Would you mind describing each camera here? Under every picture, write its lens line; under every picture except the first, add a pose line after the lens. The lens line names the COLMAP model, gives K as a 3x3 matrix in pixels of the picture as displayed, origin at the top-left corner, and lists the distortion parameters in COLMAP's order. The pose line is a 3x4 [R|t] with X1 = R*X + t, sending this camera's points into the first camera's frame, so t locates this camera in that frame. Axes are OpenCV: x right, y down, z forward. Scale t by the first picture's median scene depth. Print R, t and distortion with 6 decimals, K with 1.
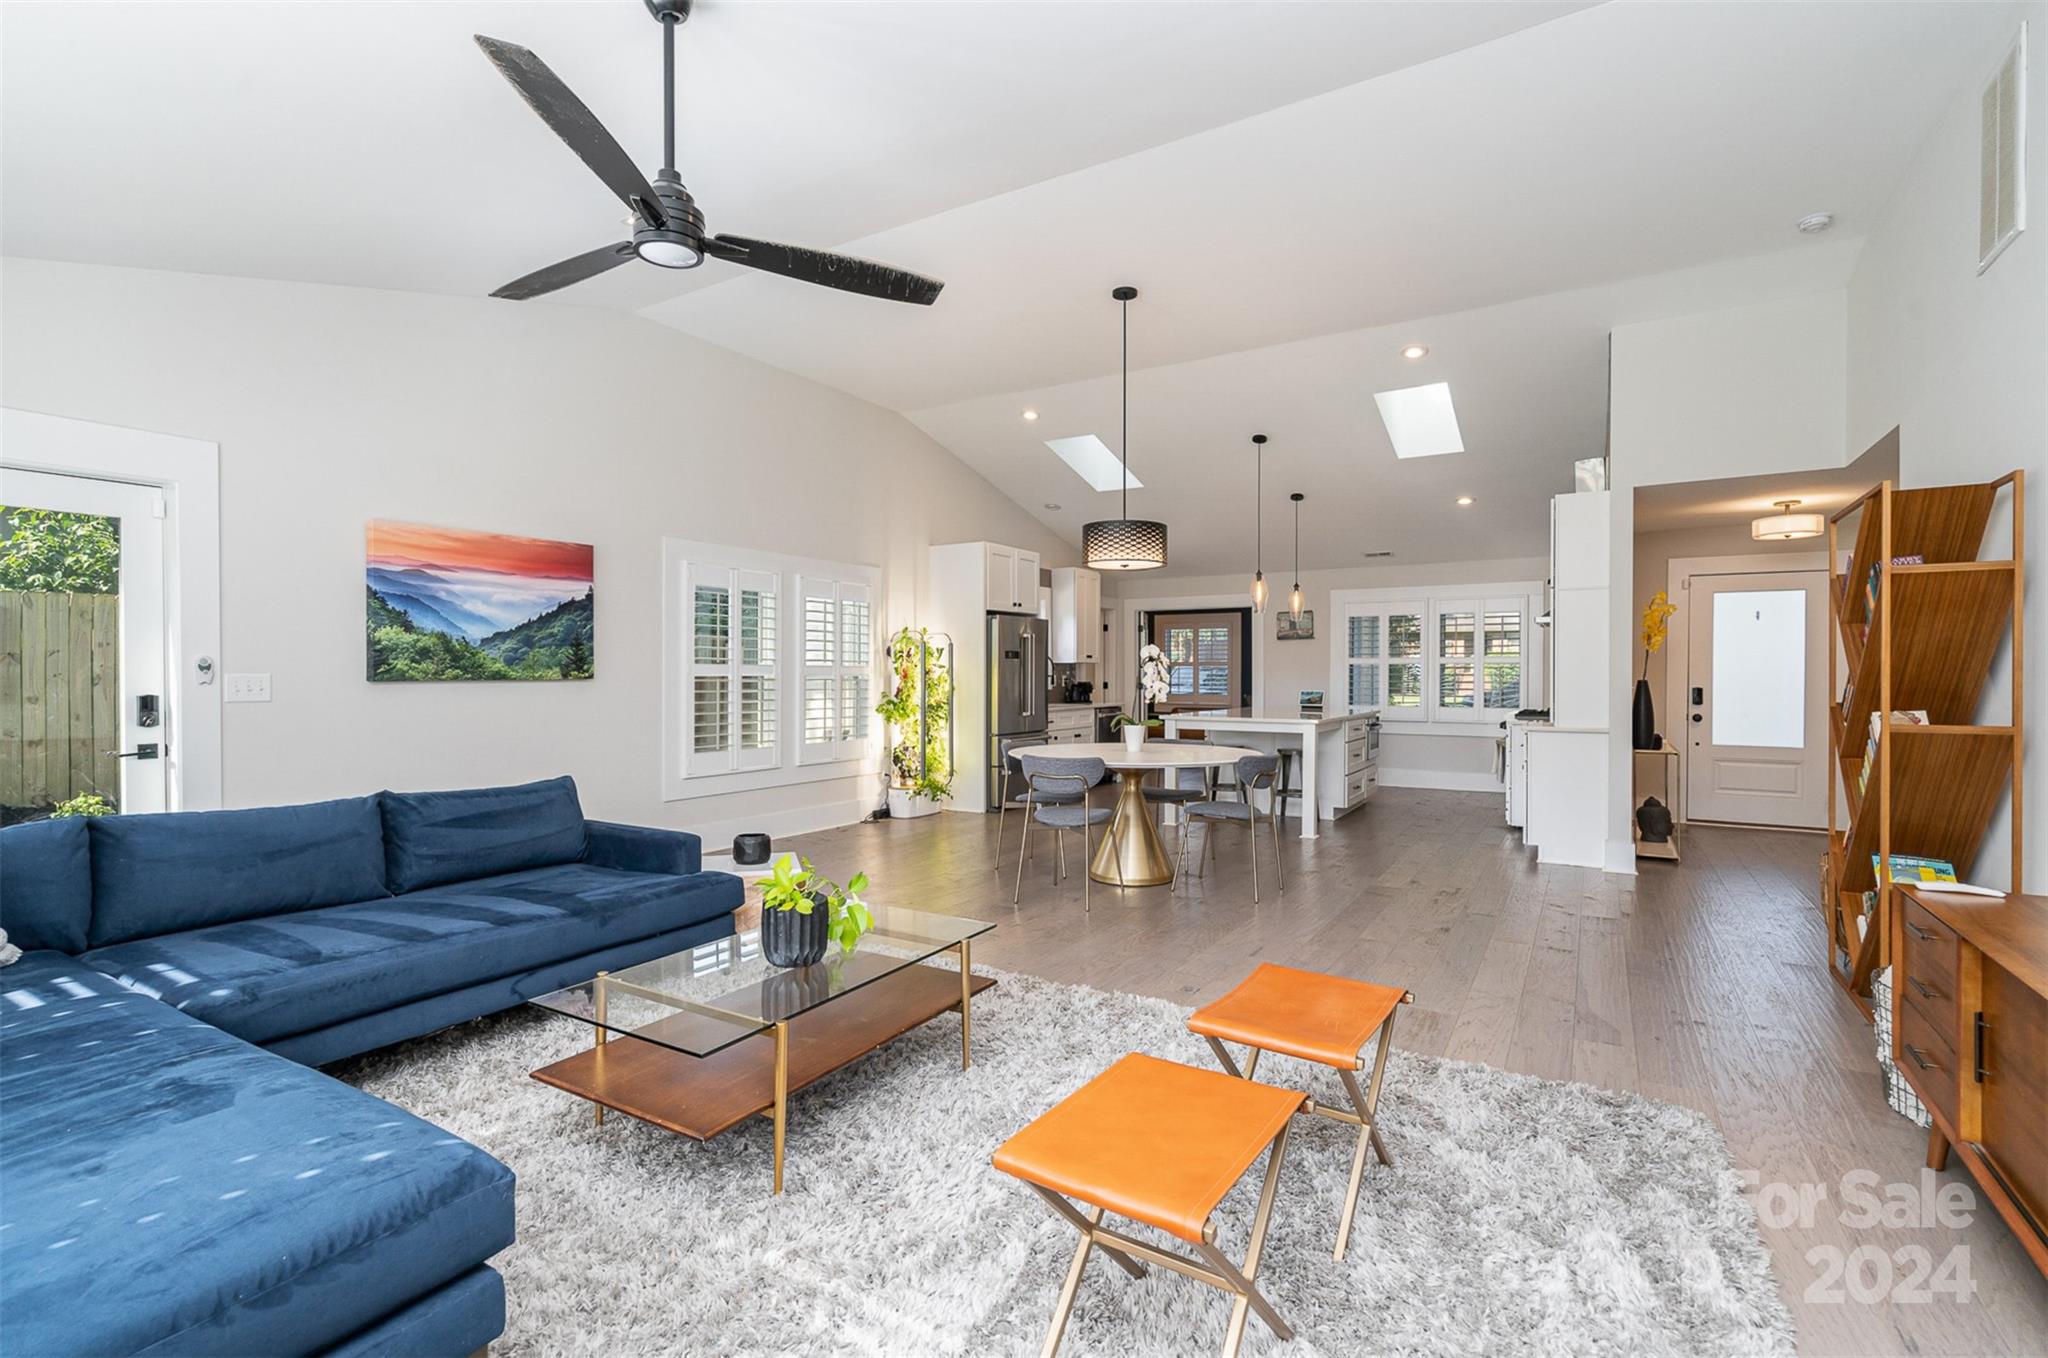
lens RADIAL K [[934.3, 0, 1024.0], [0, 934.3, 679.0], [0, 0, 1]] dist [0.003171, 0.000649]
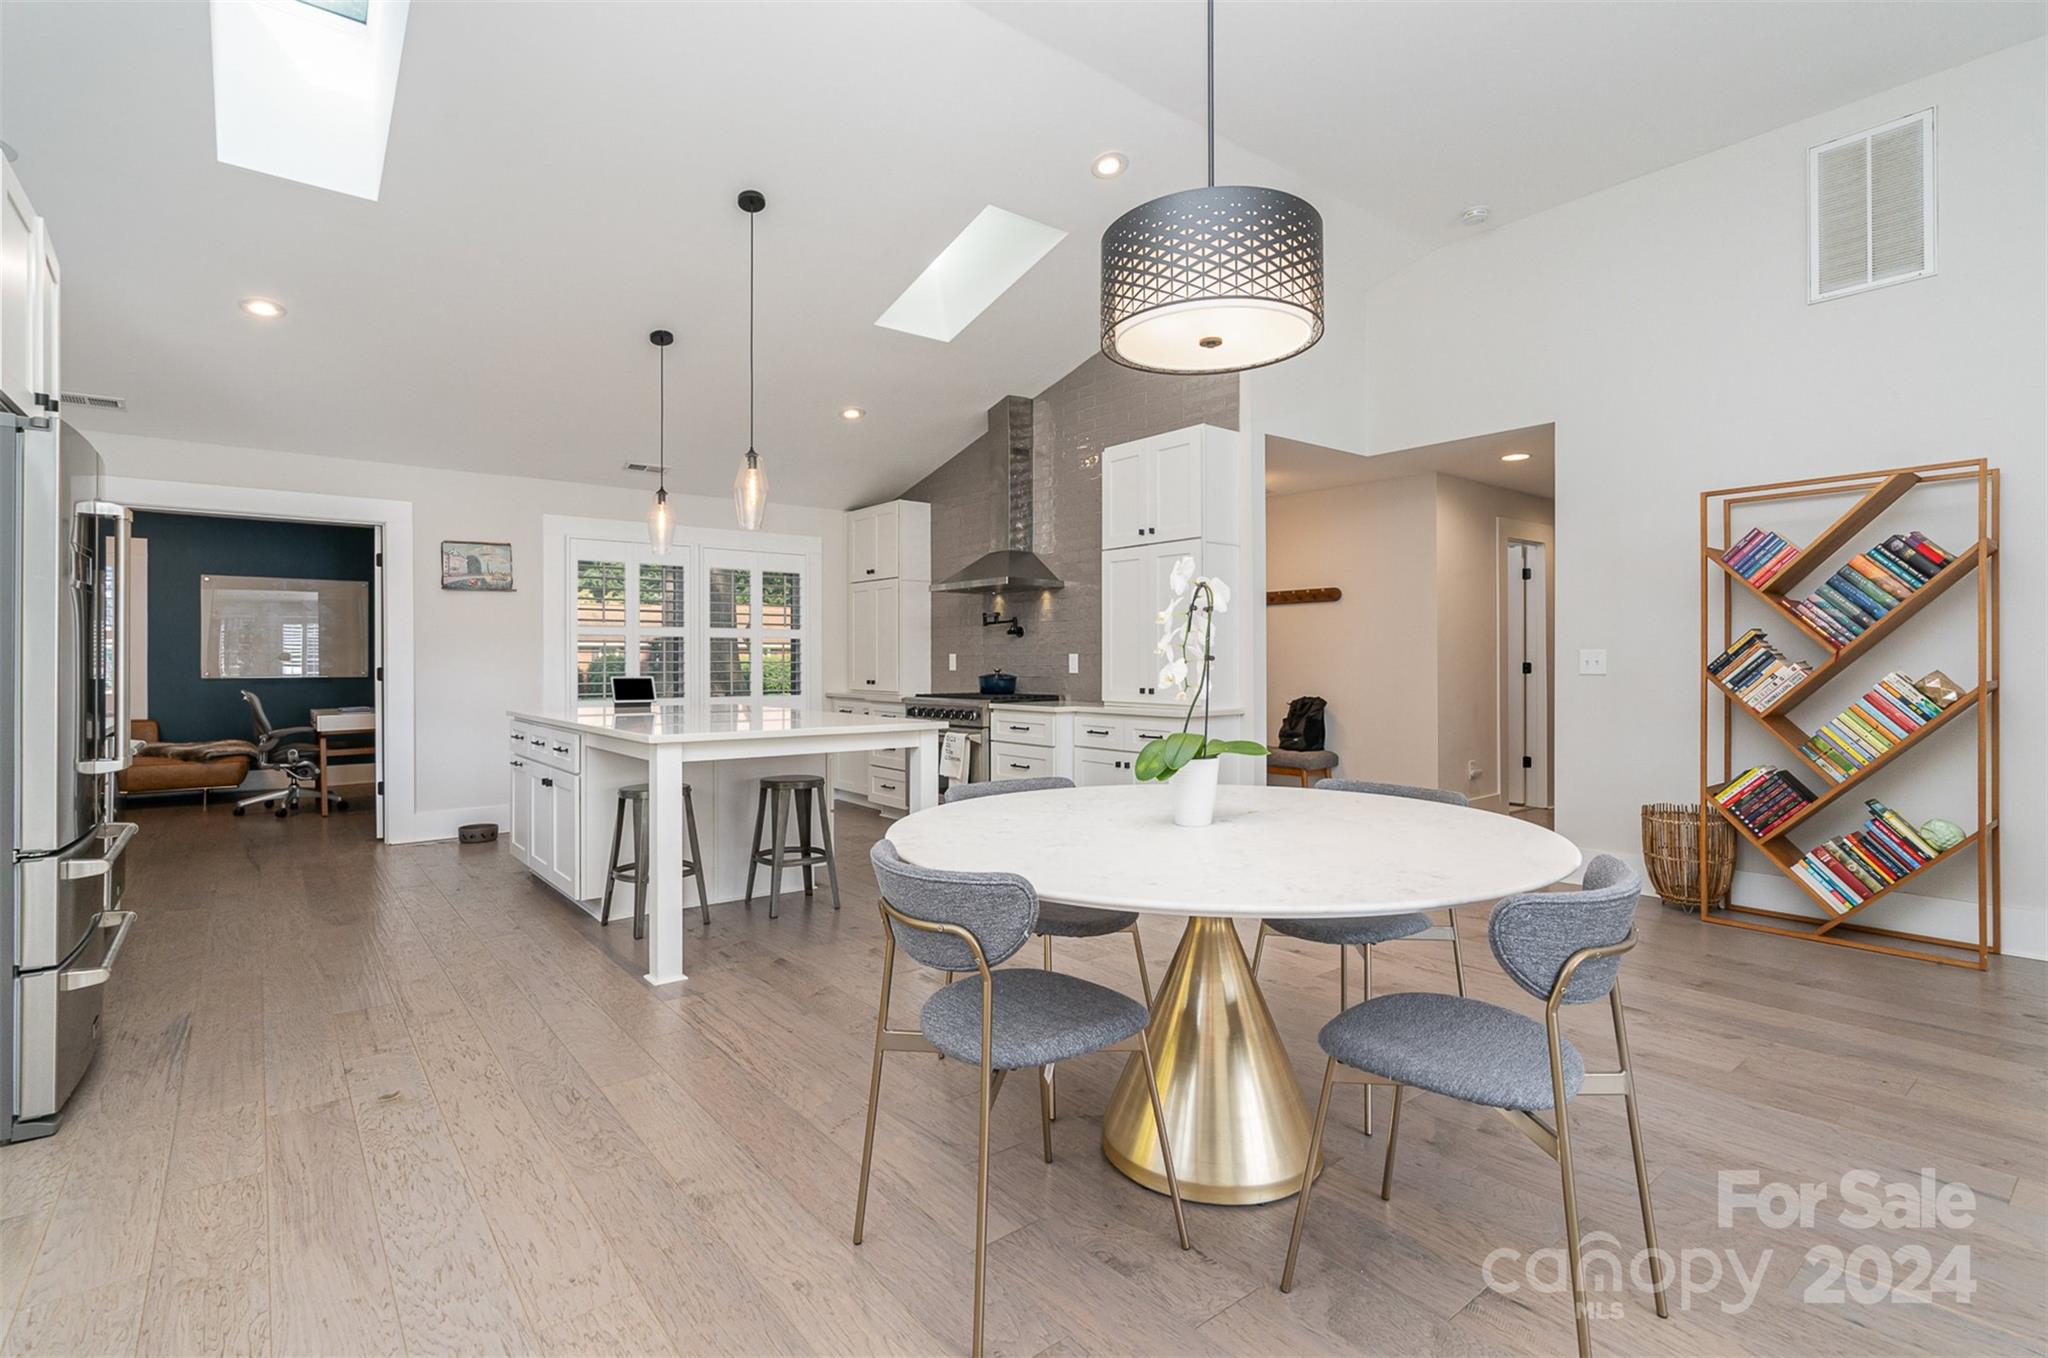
lens RADIAL K [[934.3, 0, 1024.0], [0, 934.3, 679.0], [0, 0, 1]] dist [0.003171, 0.000649]
pose [[0.347289, -0.017885, 0.937588, -0.137082], [0.001823, 0.999829, 0.018397, 0.001607], [-0.937756, -0.004680, 0.347262, 0.515431]]
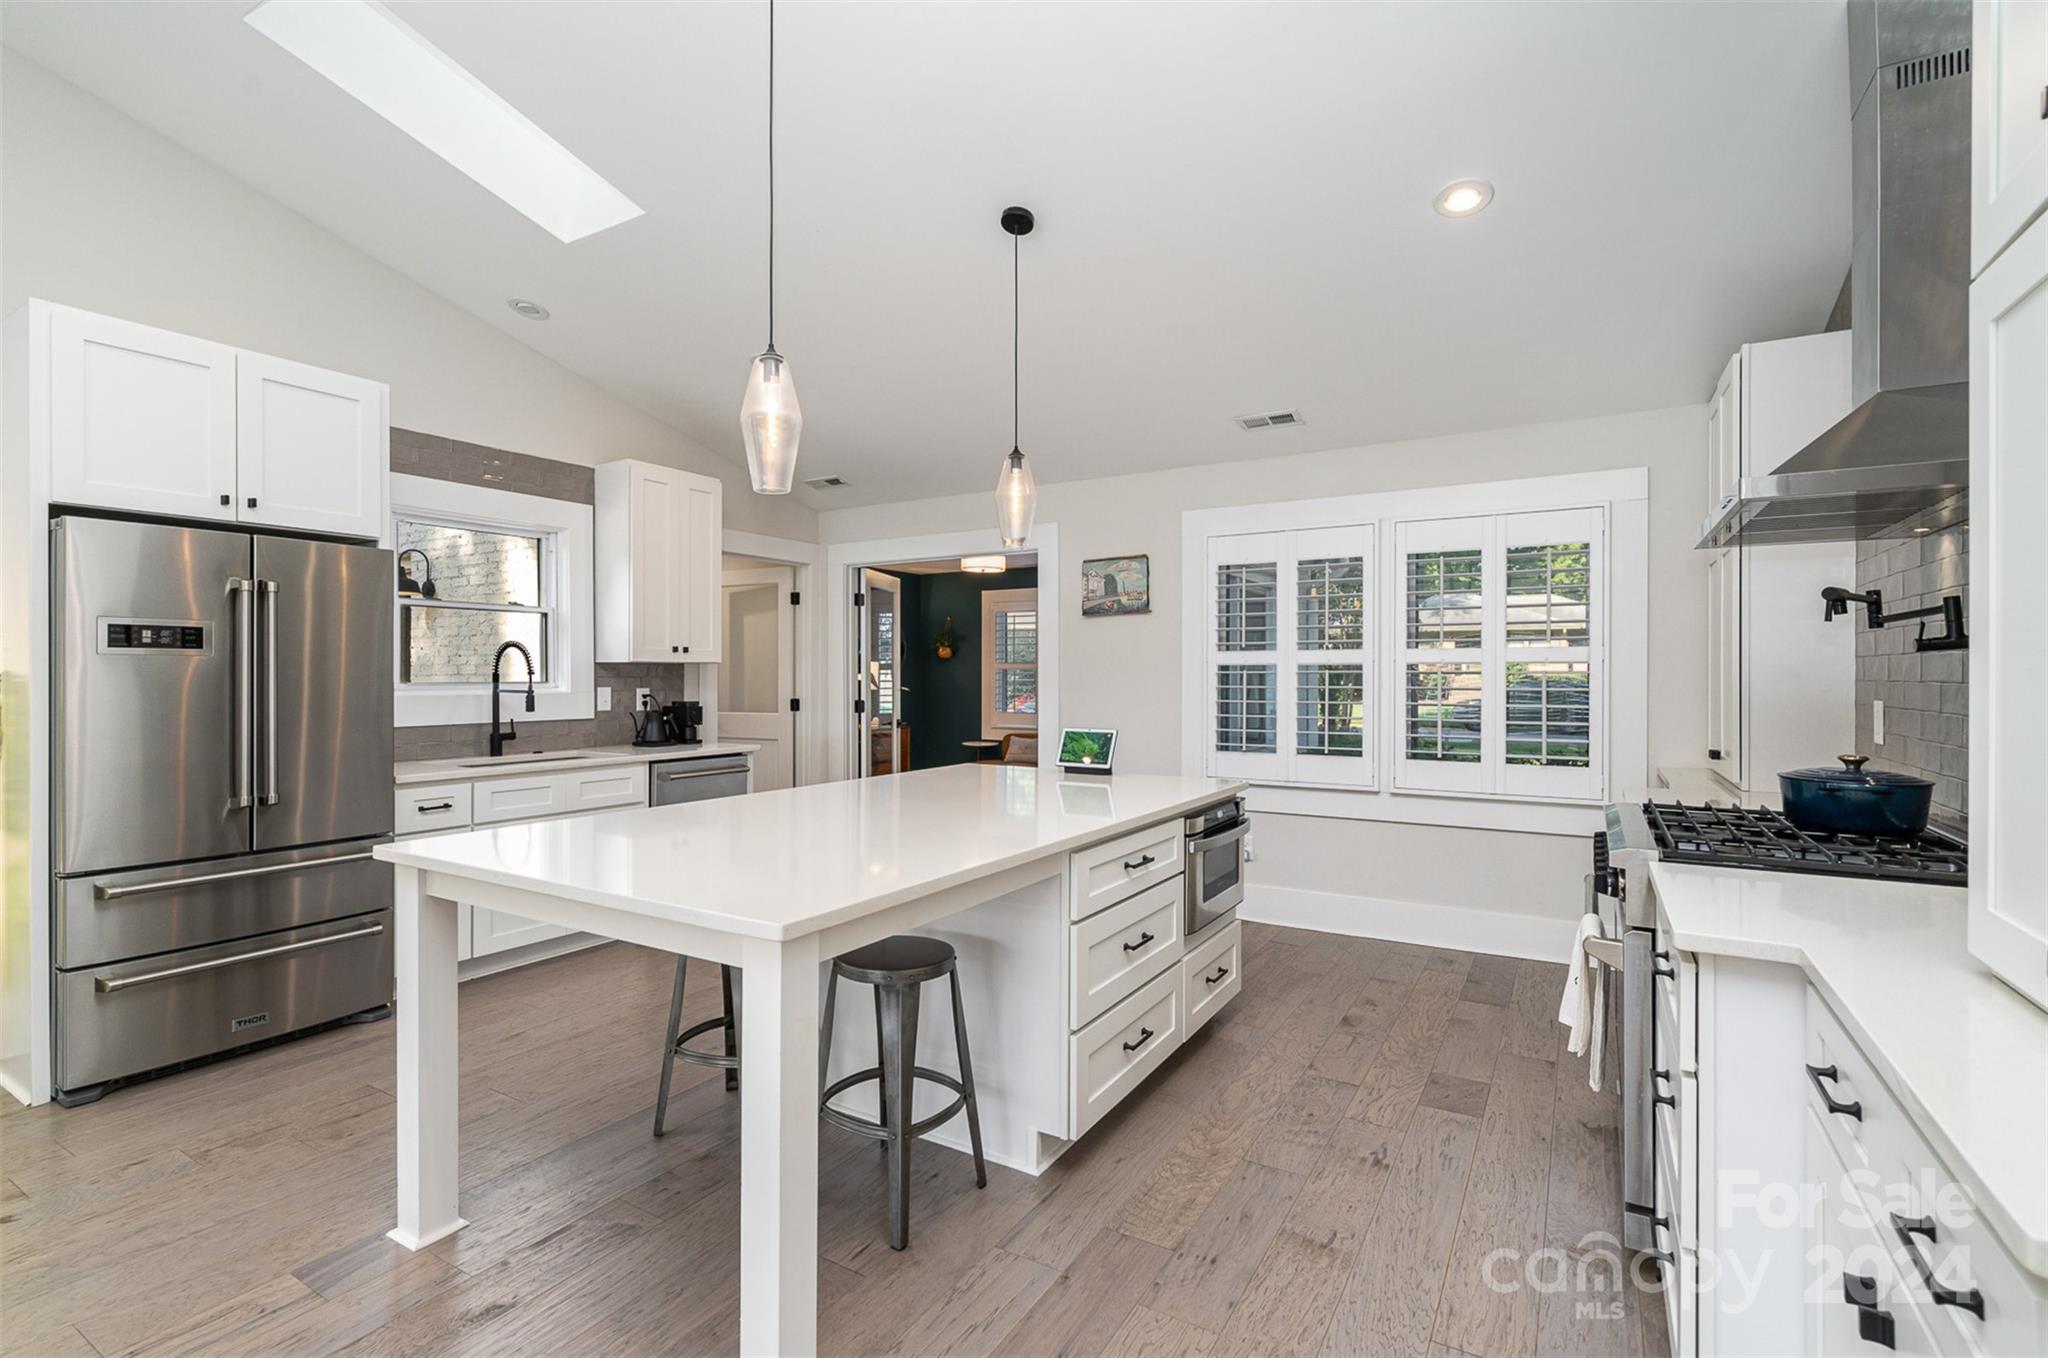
lens RADIAL K [[934.3, 0, 1024.0], [0, 934.3, 679.0], [0, 0, 1]] dist [0.003171, 0.000649]
pose [[0.999999, 0.000821, -0.000965, 0.255586], [-0.000821, 0.999999, 0.000642, -0.009633], [0.000965, -0.000641, 0.999999, 0.539708]]
